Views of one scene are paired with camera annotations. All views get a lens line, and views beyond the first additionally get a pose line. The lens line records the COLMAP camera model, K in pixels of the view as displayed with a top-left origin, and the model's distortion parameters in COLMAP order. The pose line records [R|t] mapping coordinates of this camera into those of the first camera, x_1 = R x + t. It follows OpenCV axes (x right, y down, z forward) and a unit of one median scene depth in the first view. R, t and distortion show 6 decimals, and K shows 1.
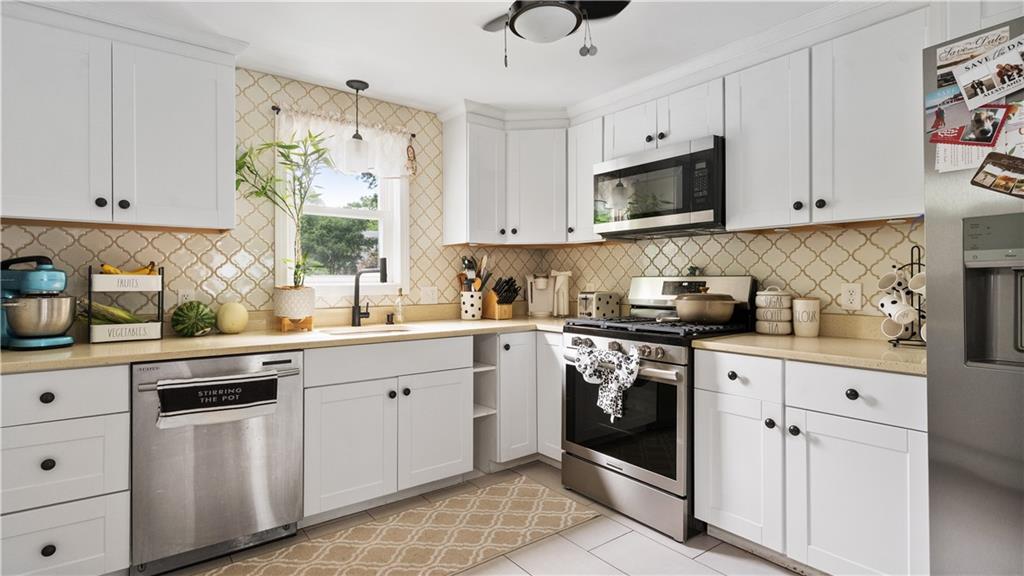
lens RADIAL K [[503.1, 0, 512.4], [0, 503.1, 284.0], [0, 0, 1]] dist [0.000787, 0.001949]
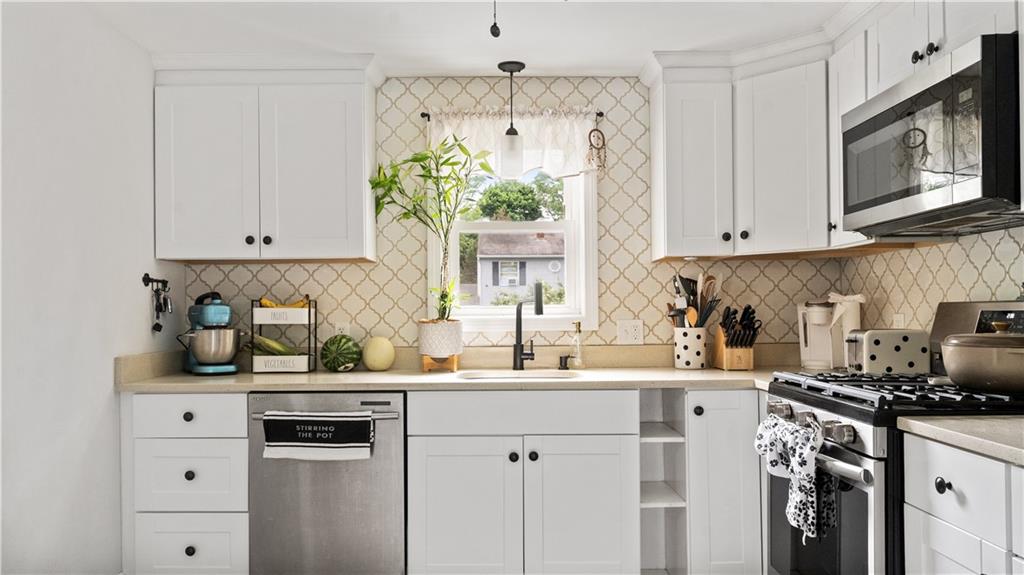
lens RADIAL K [[750.1, 0, 502.8], [0, 750.1, 314.1], [0, 0, 1]] dist [0.009257, -0.008485]
pose [[0.790839, -0.003201, -0.612016, 0.432821], [0.001444, 0.999993, -0.003363, -0.000023], [0.612022, 0.001776, 0.790838, 0.056446]]
